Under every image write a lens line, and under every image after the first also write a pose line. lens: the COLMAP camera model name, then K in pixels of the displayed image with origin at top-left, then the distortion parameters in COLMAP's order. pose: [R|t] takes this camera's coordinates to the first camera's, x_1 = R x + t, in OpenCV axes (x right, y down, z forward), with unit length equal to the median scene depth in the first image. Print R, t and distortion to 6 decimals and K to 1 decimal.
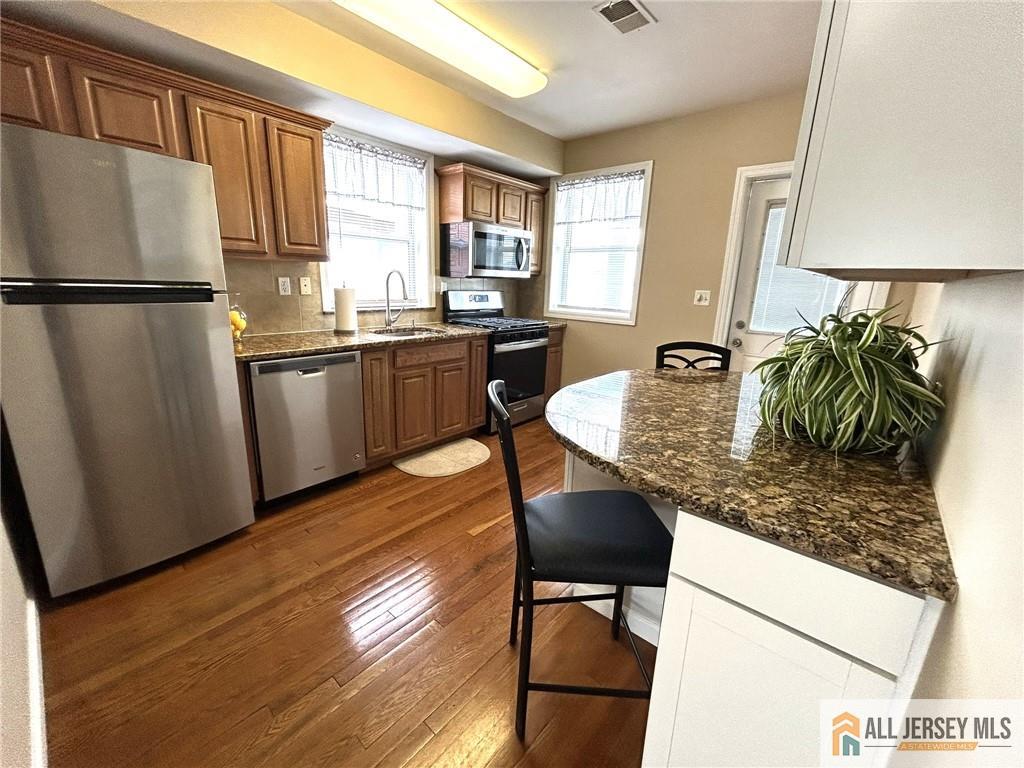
lens RADIAL K [[413.7, 0, 512.0], [0, 413.7, 384.0], [0, 0, 1]] dist [-0.000864, 0.000028]
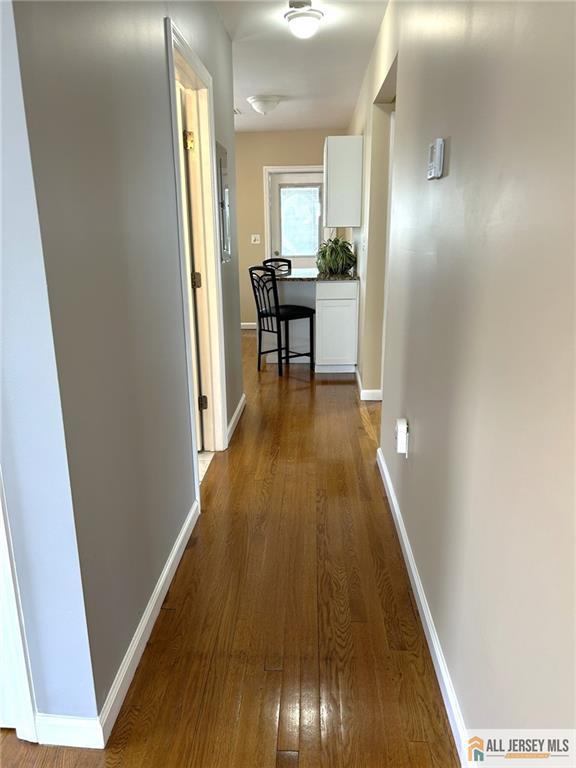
lens RADIAL K [[576.0, 0, 288.0], [0, 576.0, 384.0], [0, 0, 1]] dist [0.030090, -0.008283]
pose [[0.786121, -0.199136, 0.585114, -1.204316], [0.187758, 0.978879, 0.080890, 0.263971], [-0.588864, 0.046270, 0.806906, -1.233339]]
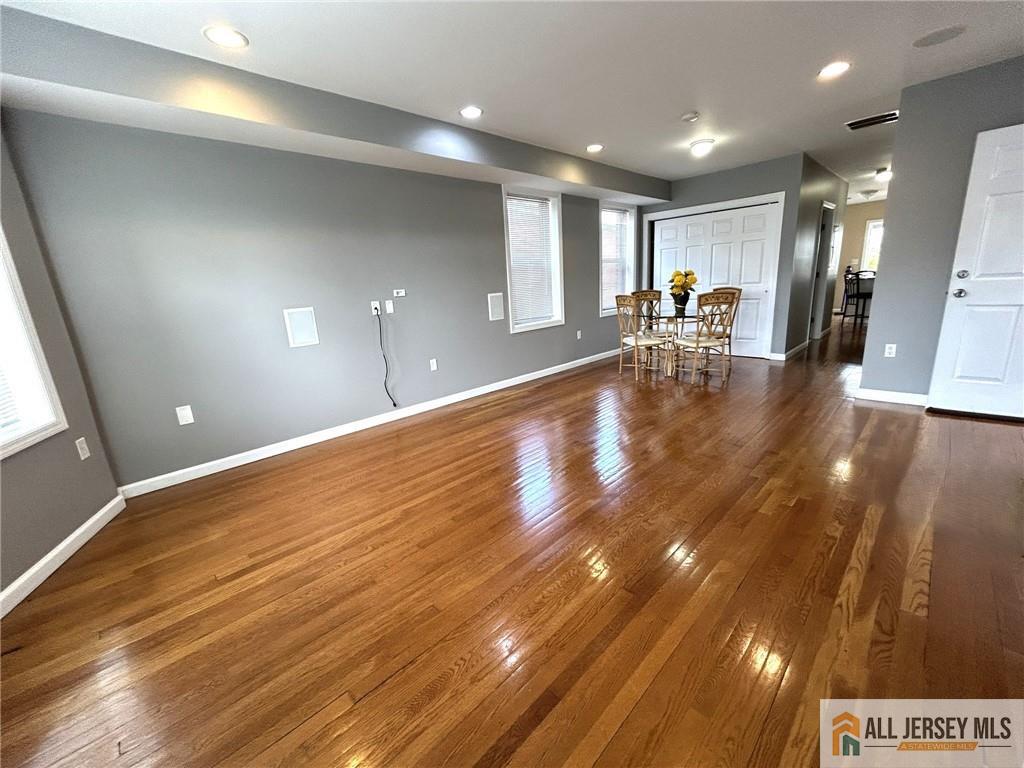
lens RADIAL K [[413.7, 0, 512.0], [0, 413.7, 384.0], [0, 0, 1]] dist [-0.000864, 0.000028]
pose [[0.992627, -0.070132, -0.098859, -2.264624], [0.069668, 0.997537, -0.008142, 0.678300], [0.099186, 0.001195, 0.995068, -2.862662]]
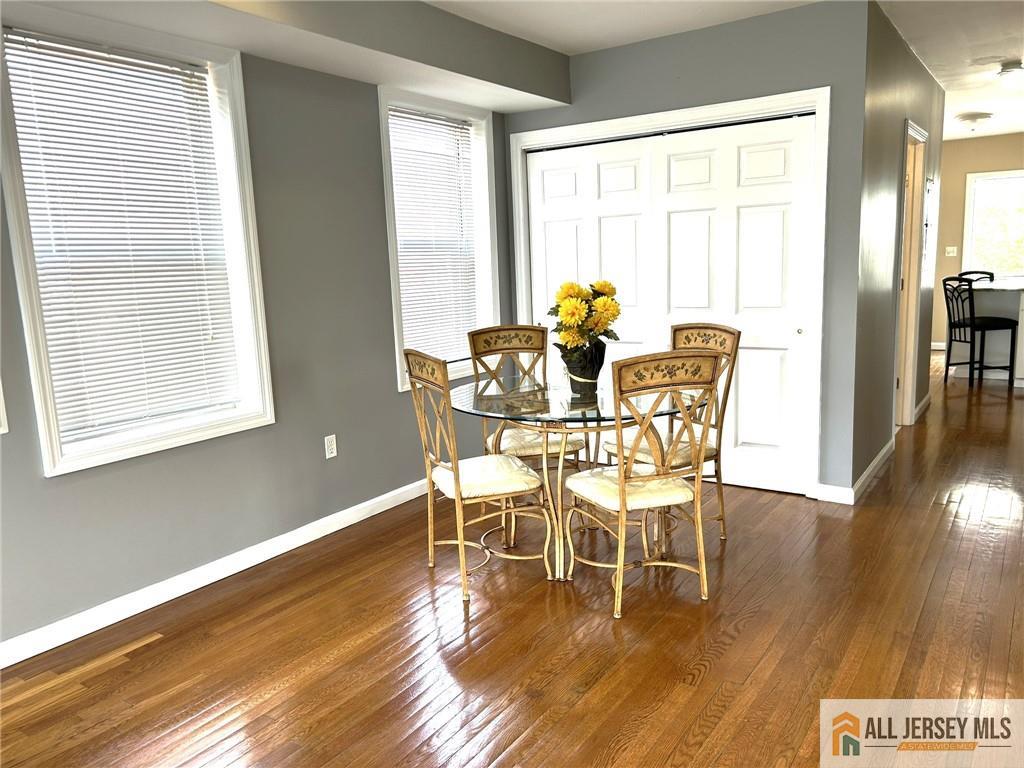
lens RADIAL K [[768.0, 0, 512.0], [0, 768.0, 384.0], [0, 0, 1]] dist [0.030090, -0.008283]
pose [[0.991221, -0.087889, 0.098778, -1.902591], [0.096128, 0.991986, -0.081996, 0.460925], [-0.090780, 0.090771, 0.991726, -2.140995]]
